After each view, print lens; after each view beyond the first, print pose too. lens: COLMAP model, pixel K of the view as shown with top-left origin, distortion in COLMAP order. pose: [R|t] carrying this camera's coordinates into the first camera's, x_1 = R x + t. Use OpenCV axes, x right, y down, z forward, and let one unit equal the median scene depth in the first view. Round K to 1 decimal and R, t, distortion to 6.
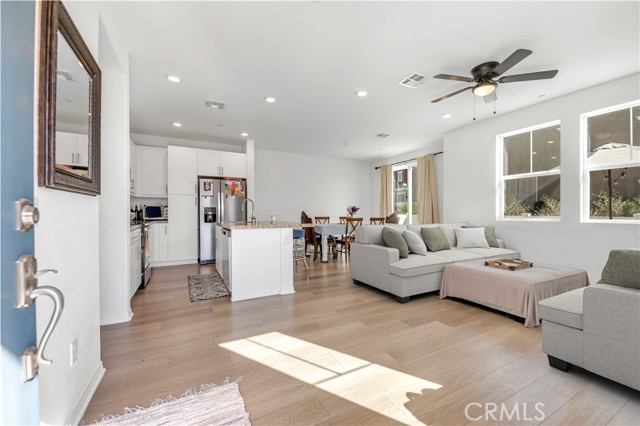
lens RADIAL K [[258.1, 0, 321.2], [0, 258.1, 212.5], [0, 0, 1]] dist [-0.003341, -0.001316]
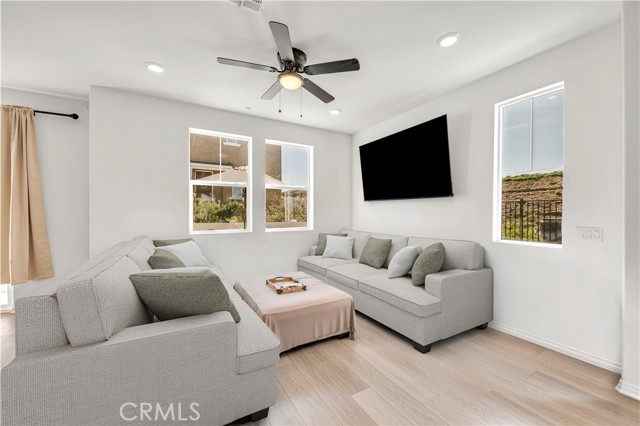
lens RADIAL K [[258.1, 0, 322.0], [0, 258.1, 215.2], [0, 0, 1]] dist [-0.003341, -0.001316]
pose [[-0.041427, -0.002847, 0.999137, -0.190939], [-0.001843, 0.999994, 0.002773, -0.048264], [-0.999140, -0.001727, -0.041432, 0.908024]]
